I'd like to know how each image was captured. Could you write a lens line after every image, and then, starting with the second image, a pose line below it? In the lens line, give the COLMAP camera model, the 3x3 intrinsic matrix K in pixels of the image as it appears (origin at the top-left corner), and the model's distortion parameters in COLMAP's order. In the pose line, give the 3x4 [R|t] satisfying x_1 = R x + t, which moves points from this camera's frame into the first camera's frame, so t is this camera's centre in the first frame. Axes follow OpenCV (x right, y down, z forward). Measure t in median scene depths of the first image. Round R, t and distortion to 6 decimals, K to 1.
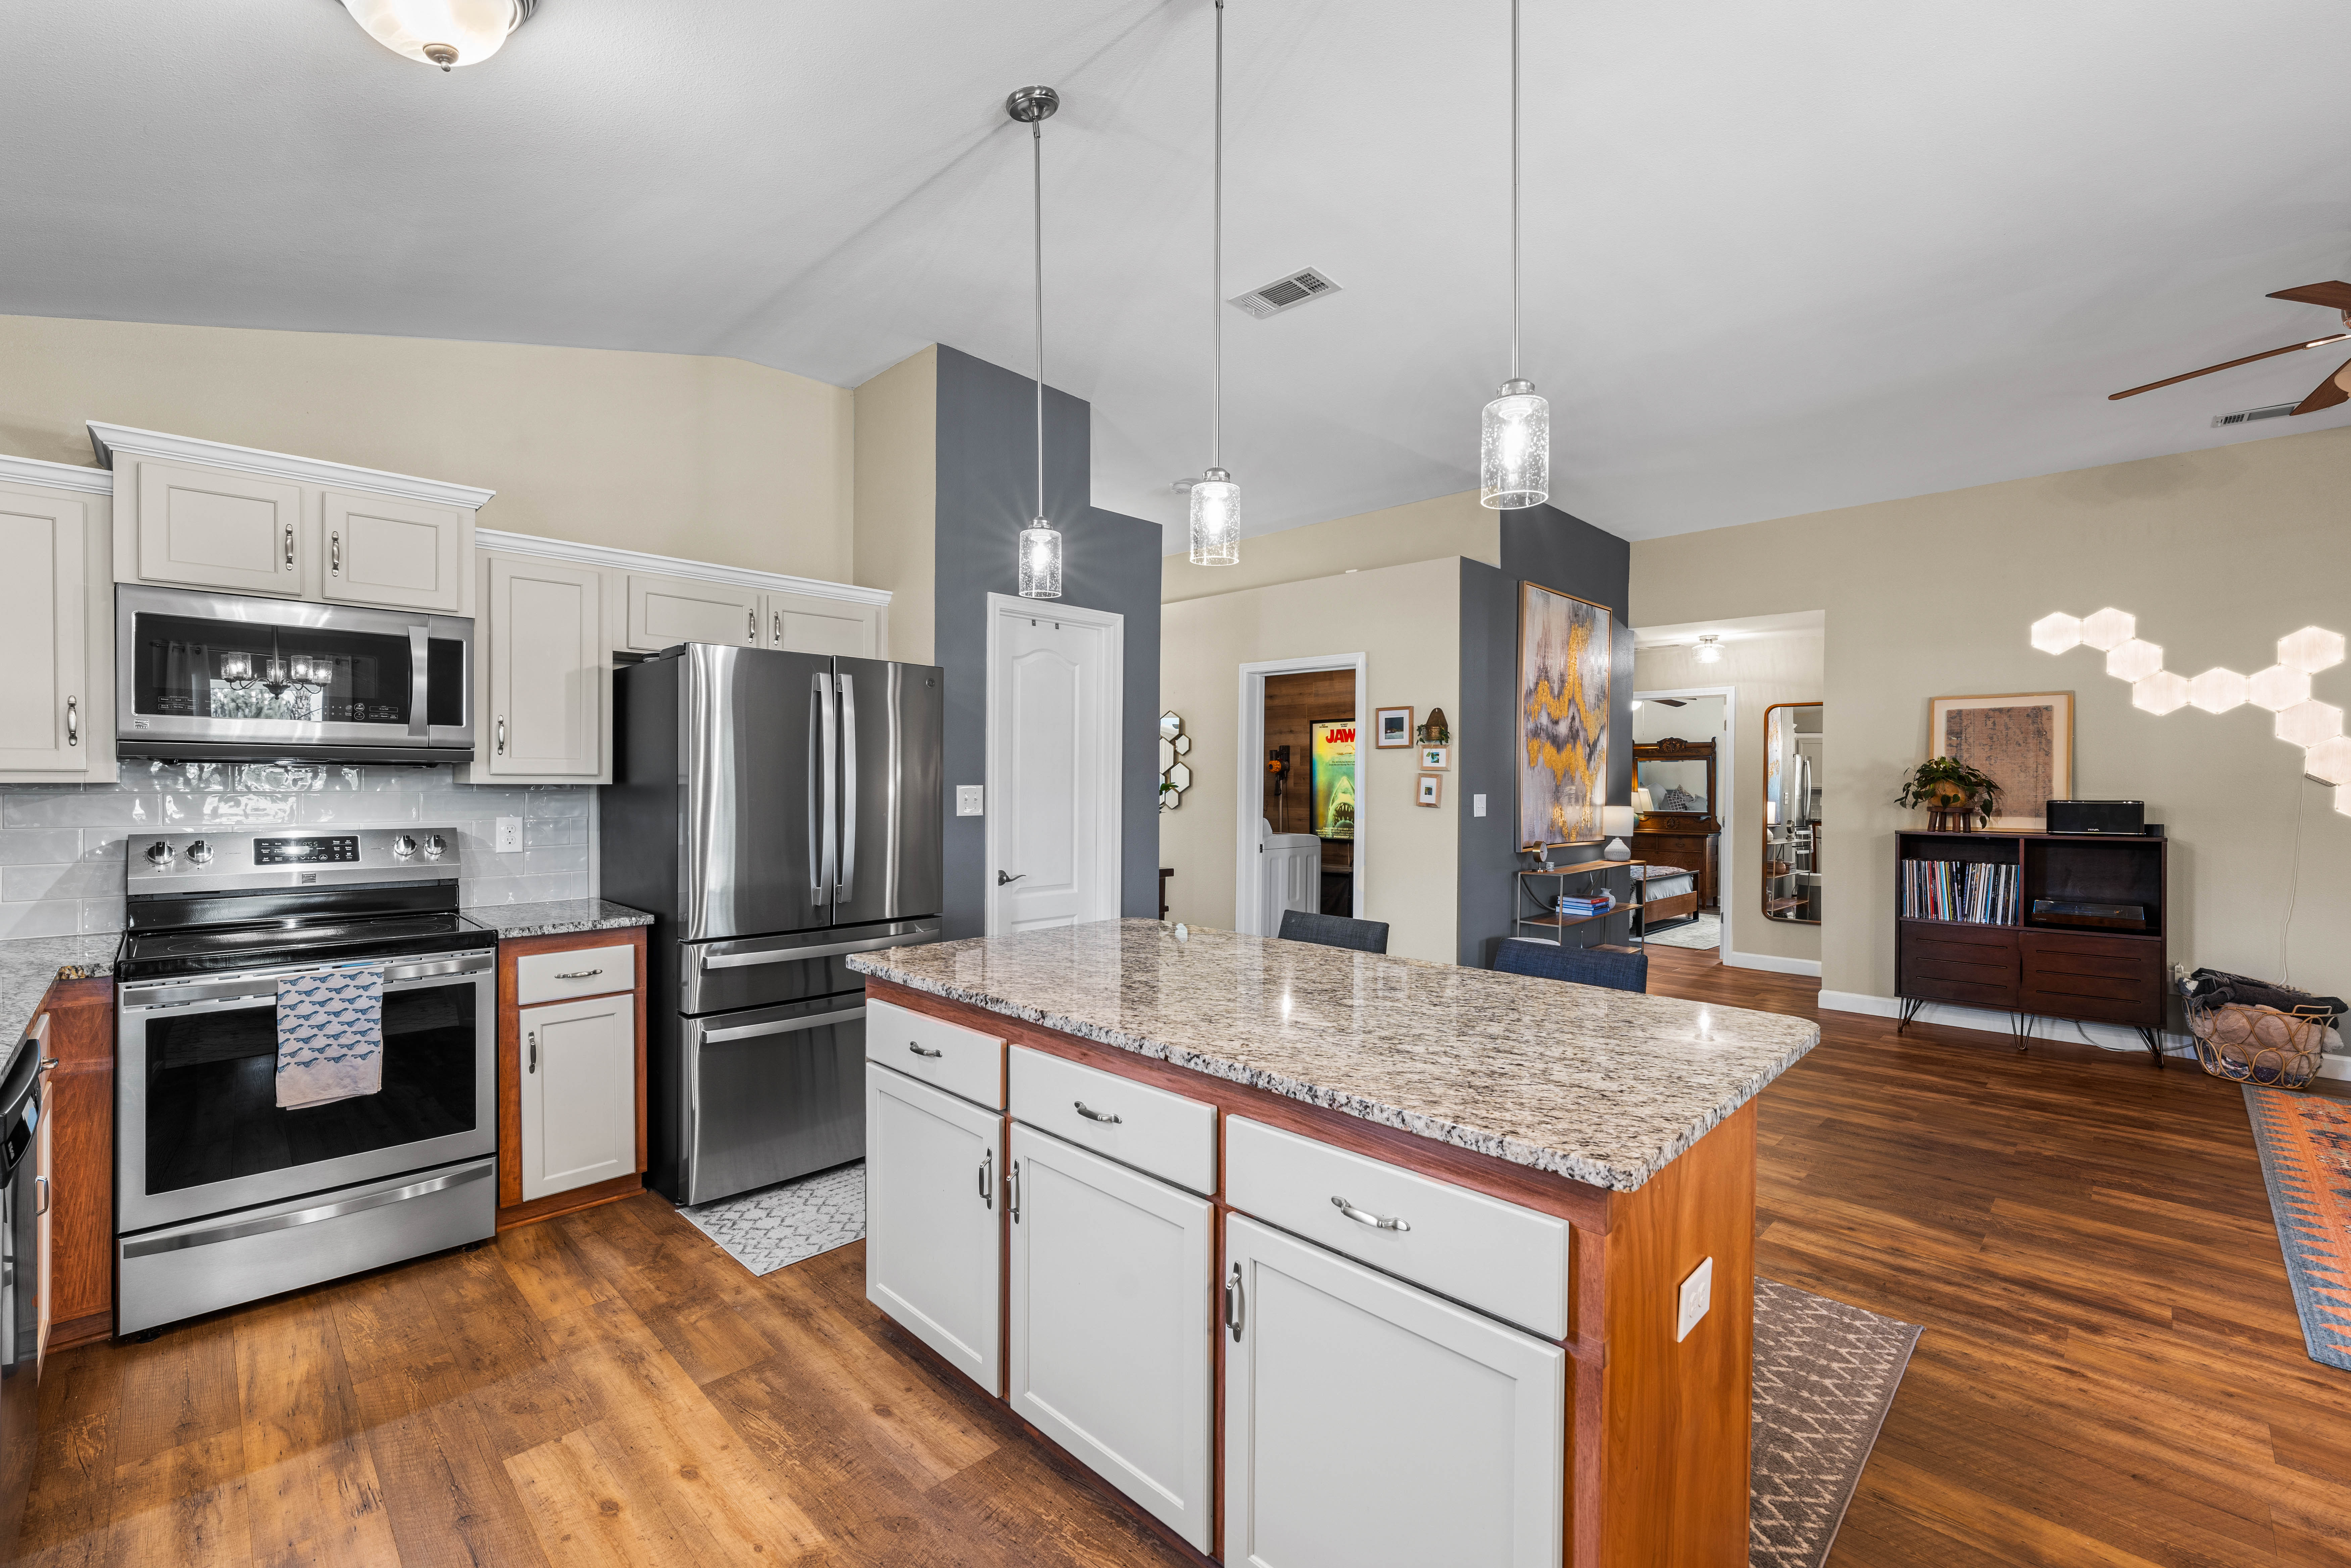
lens RADIAL K [[987.6, 0, 1171.9], [0, 987.6, 790.2], [0, 0, 1]] dist [-0.000195, 0.000147]
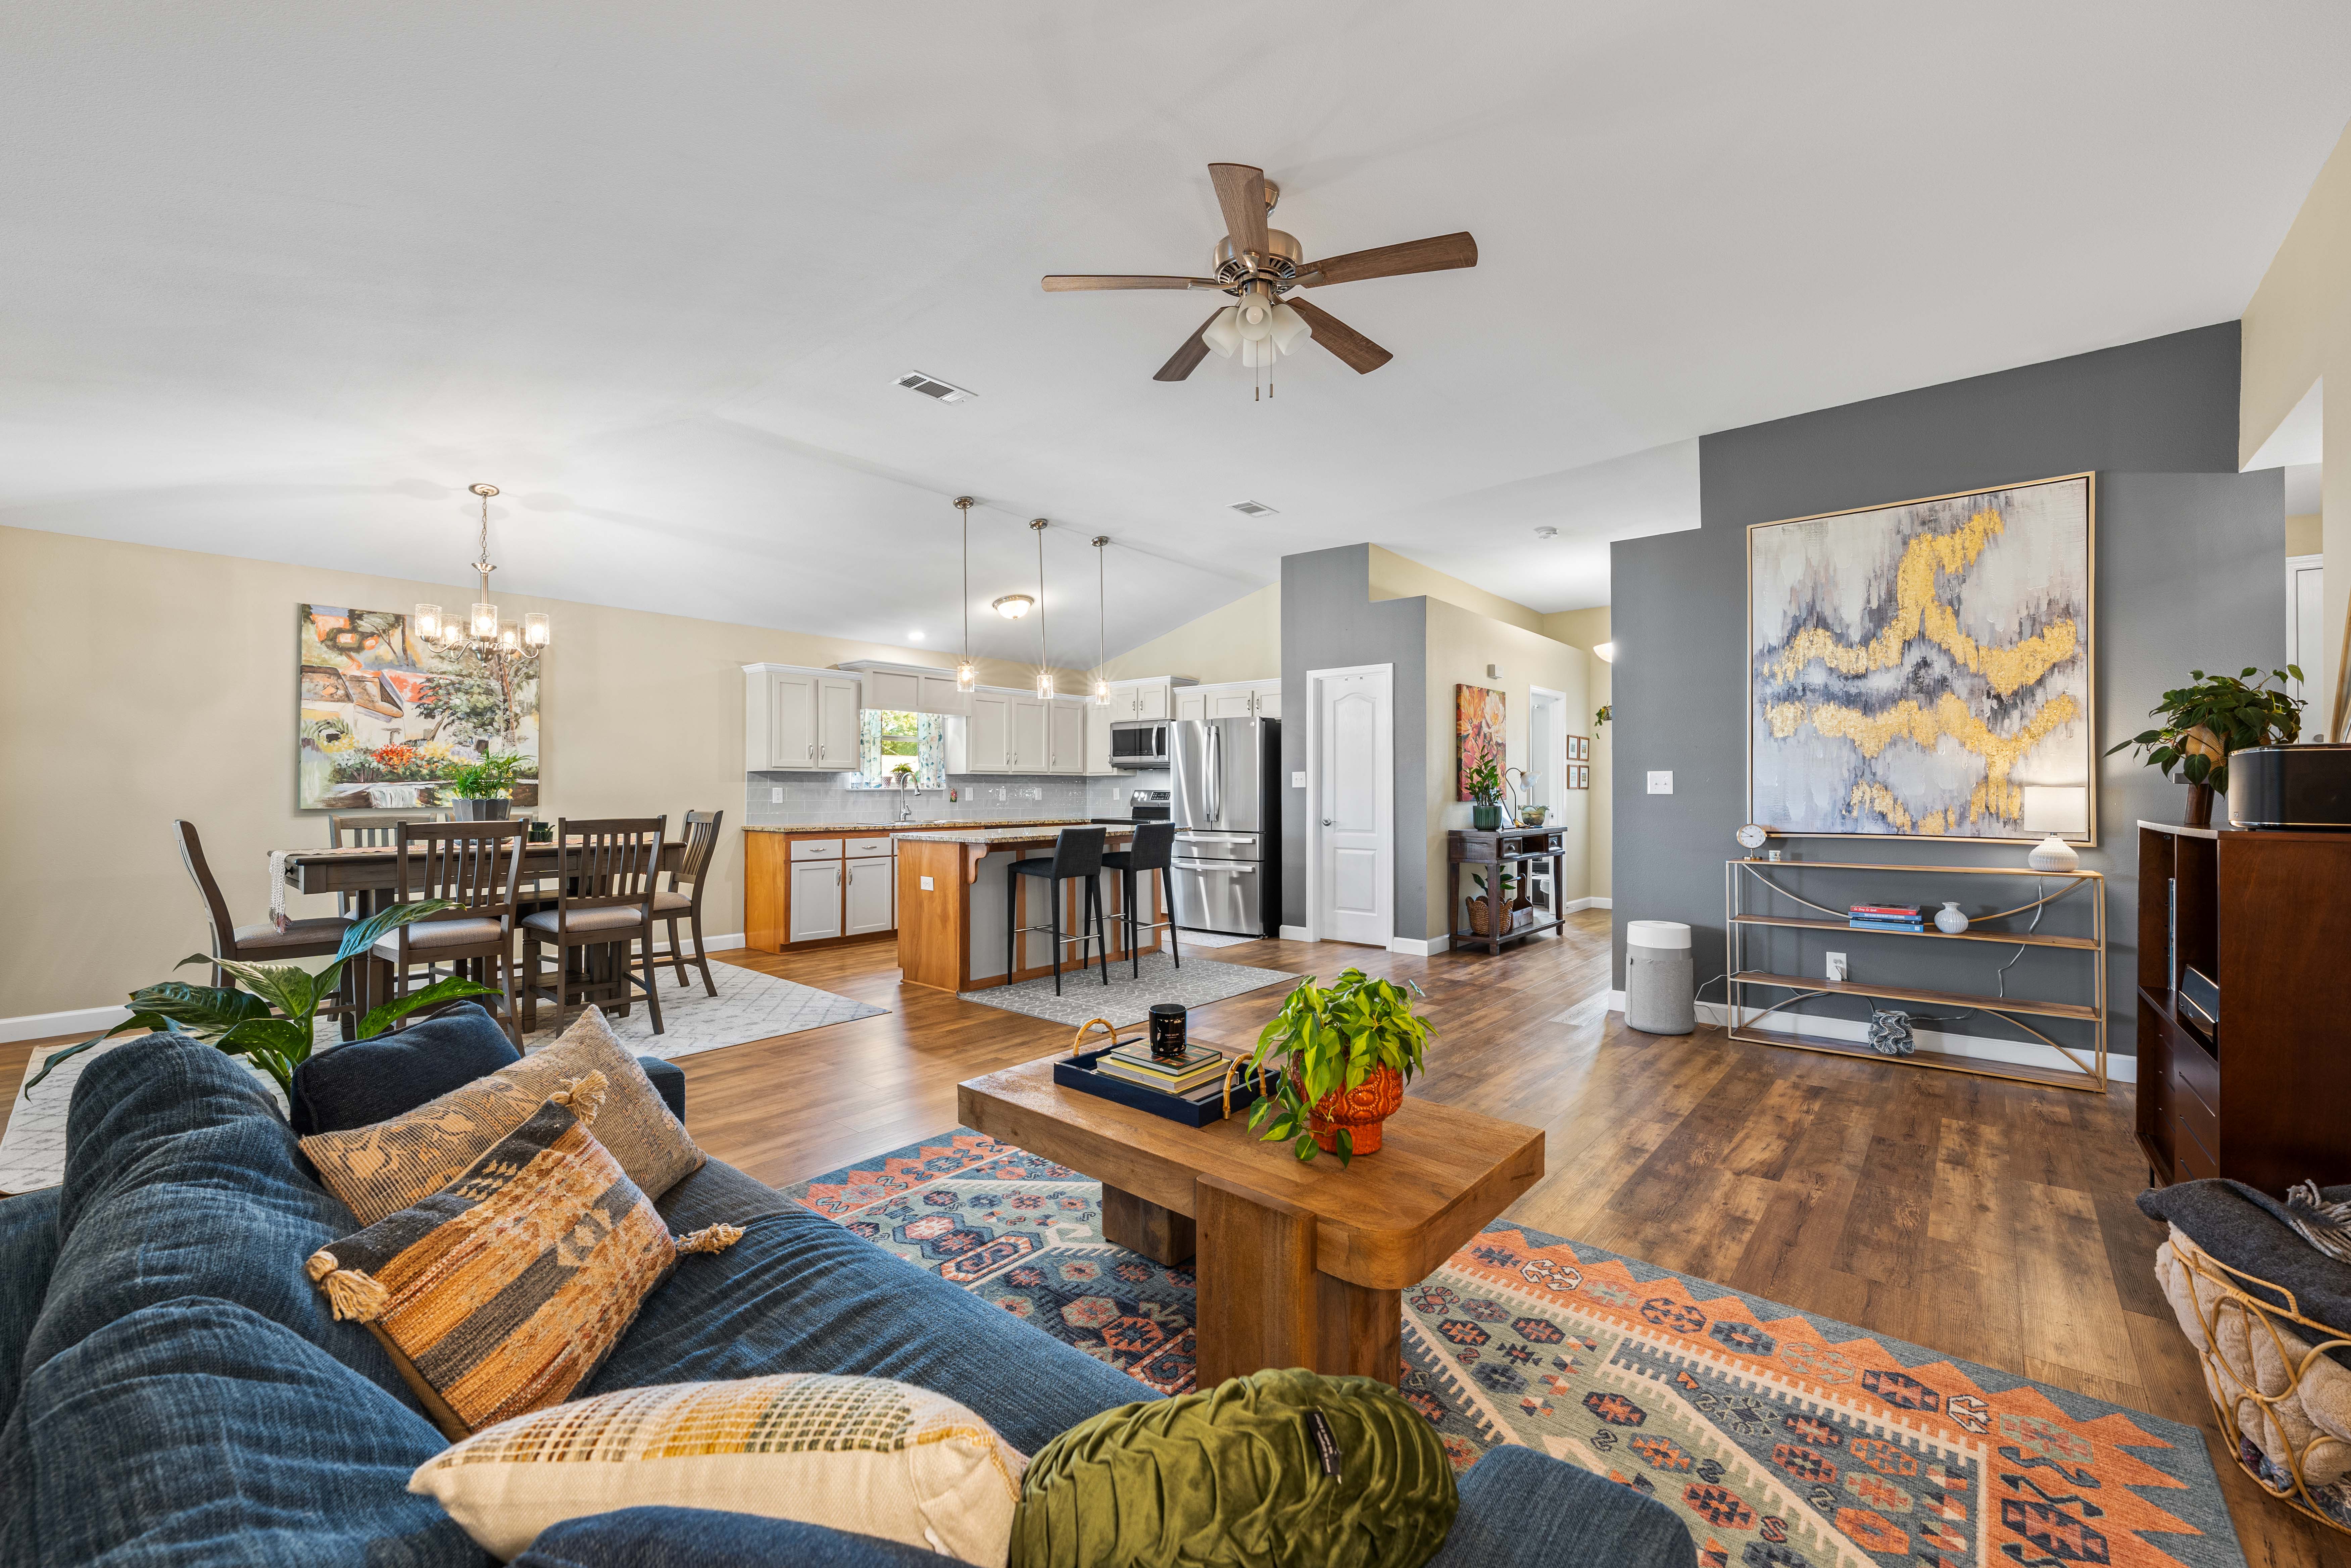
lens RADIAL K [[944.0, 0, 1175.1], [0, 944.0, 779.2], [0, 0, 1]] dist [-0.002225, -0.000212]
pose [[0.072450, -0.015970, -0.997244, 1.965826], [-0.008977, 0.999821, -0.016663, 0.051784], [0.997332, 0.010160, 0.072294, 0.743706]]
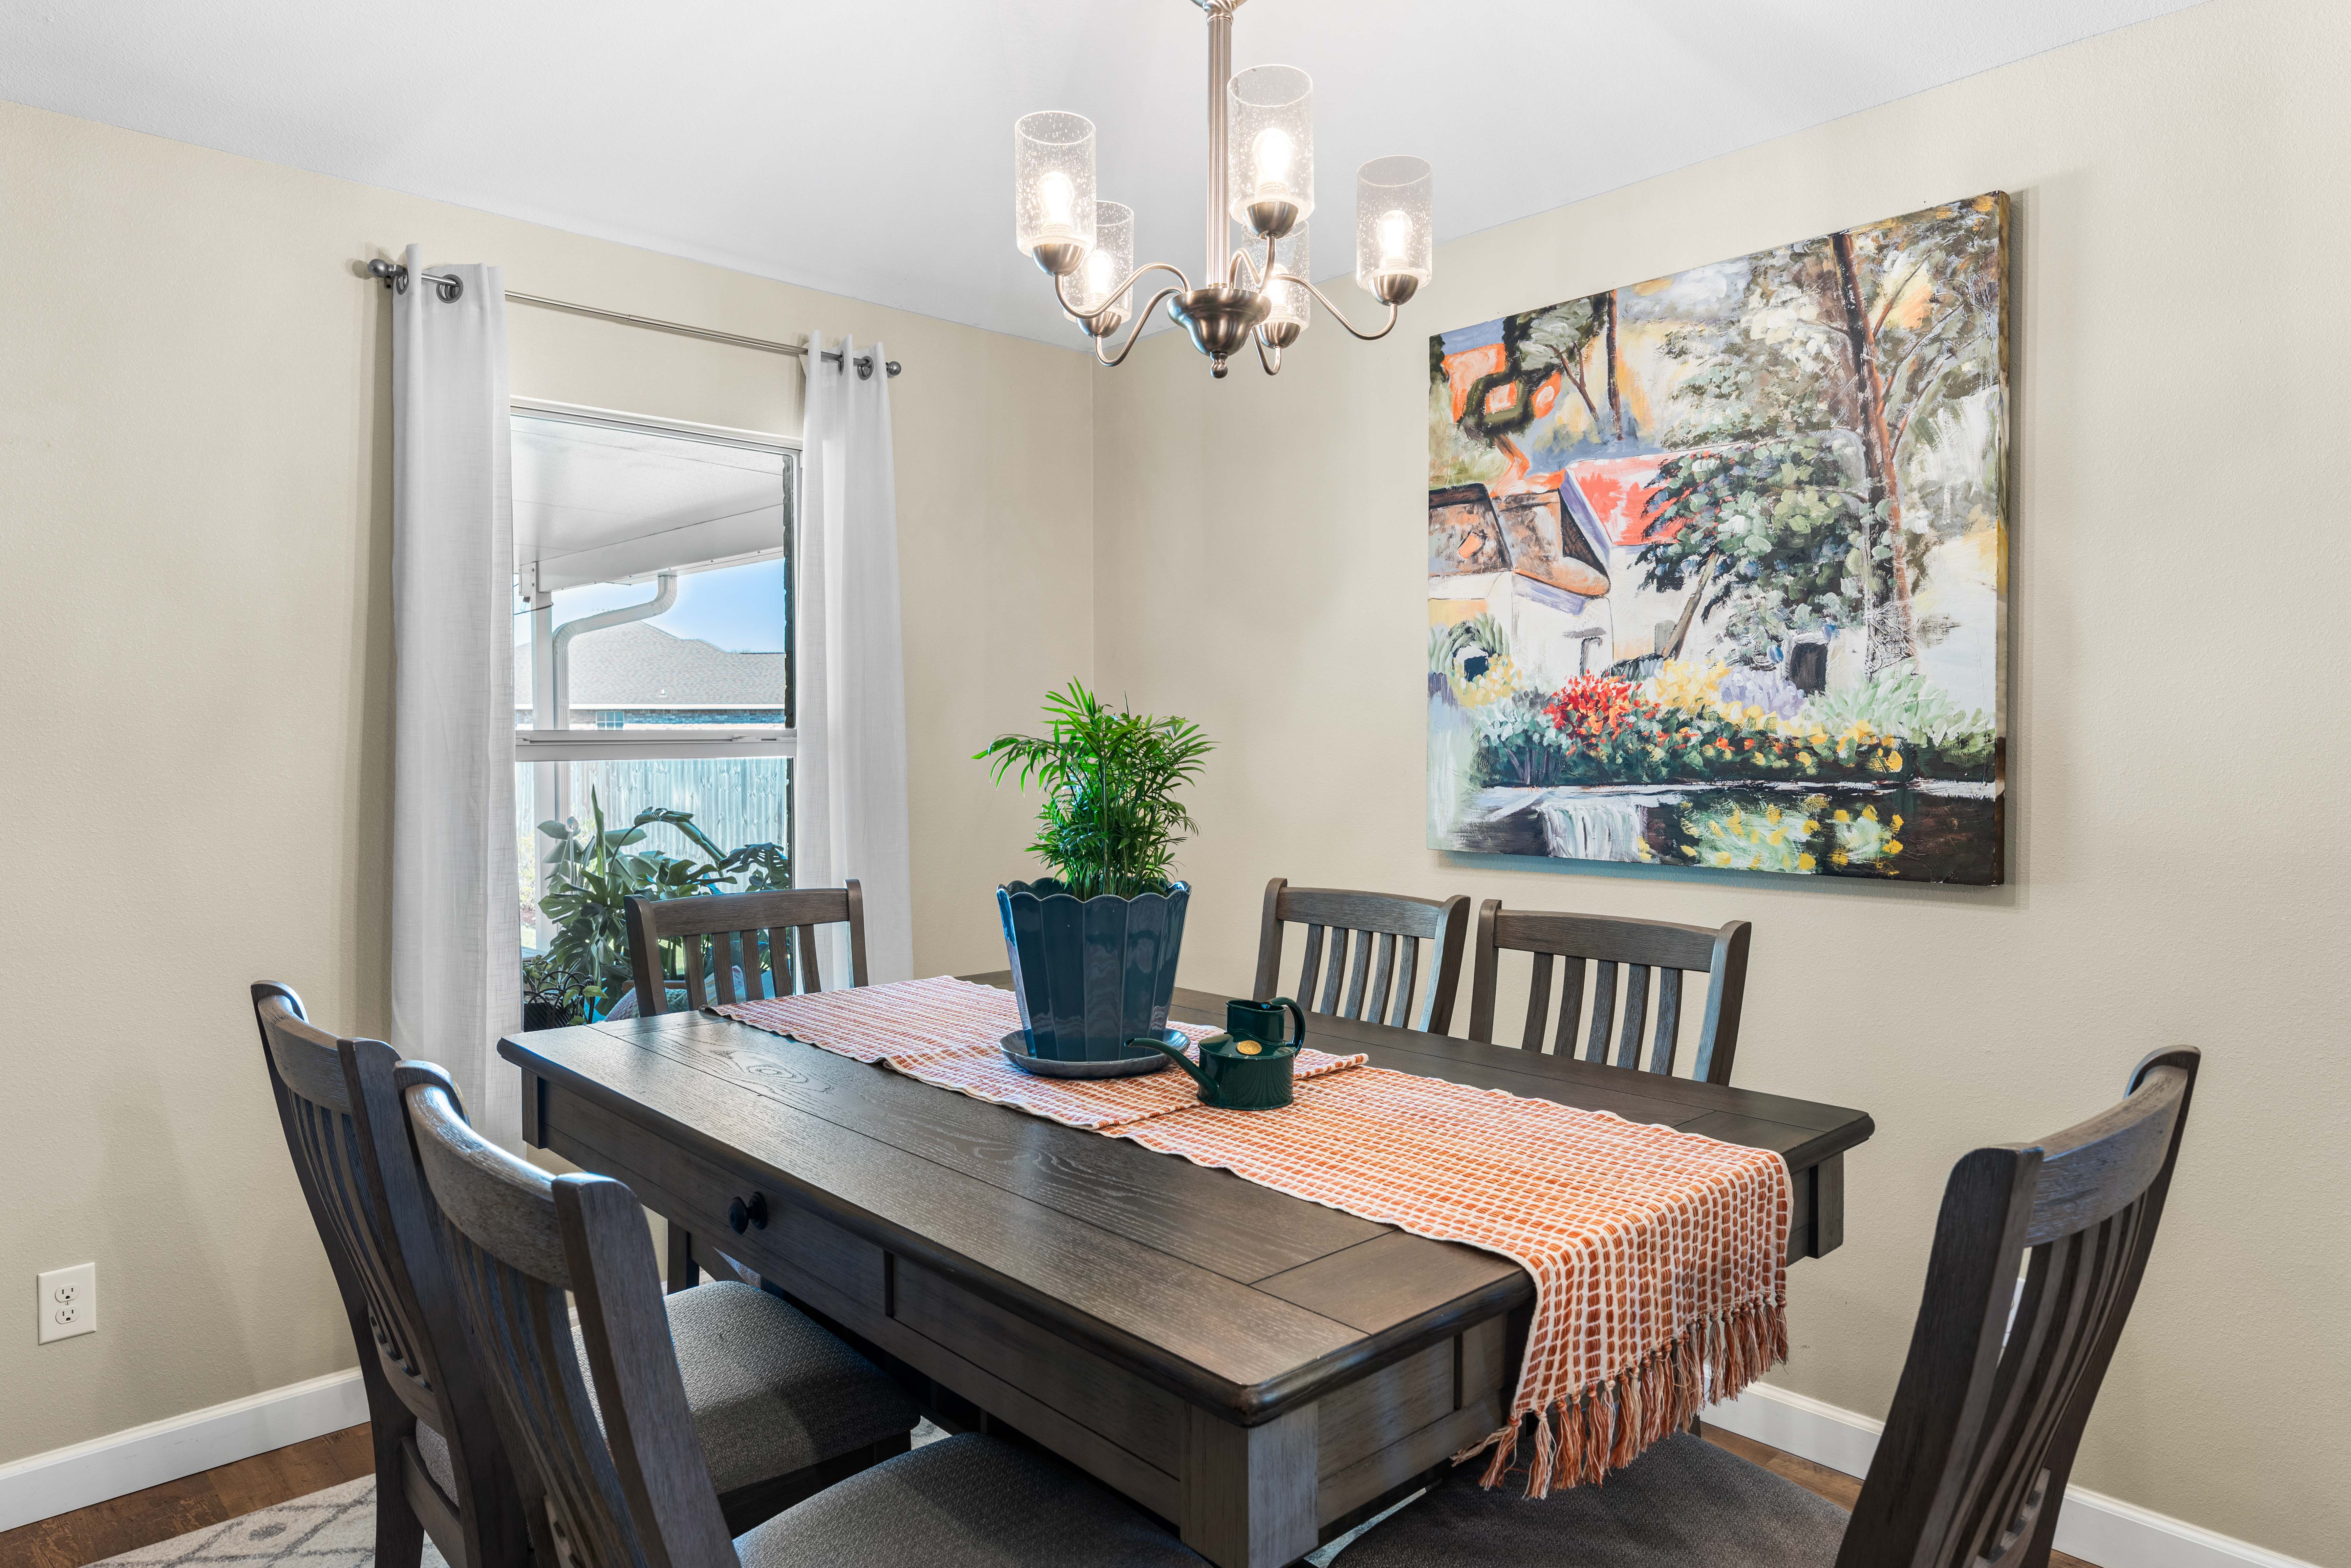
lens RADIAL K [[1403.7, 0, 1173.6], [0, 1403.7, 767.7], [0, 0, 1]] dist [0.001180, 0.000184]
pose [[-0.999283, -0.002342, 0.037789, 0.418459], [-0.001185, 0.999530, 0.030632, 0.004399], [-0.037843, 0.030566, -0.998816, 0.349702]]
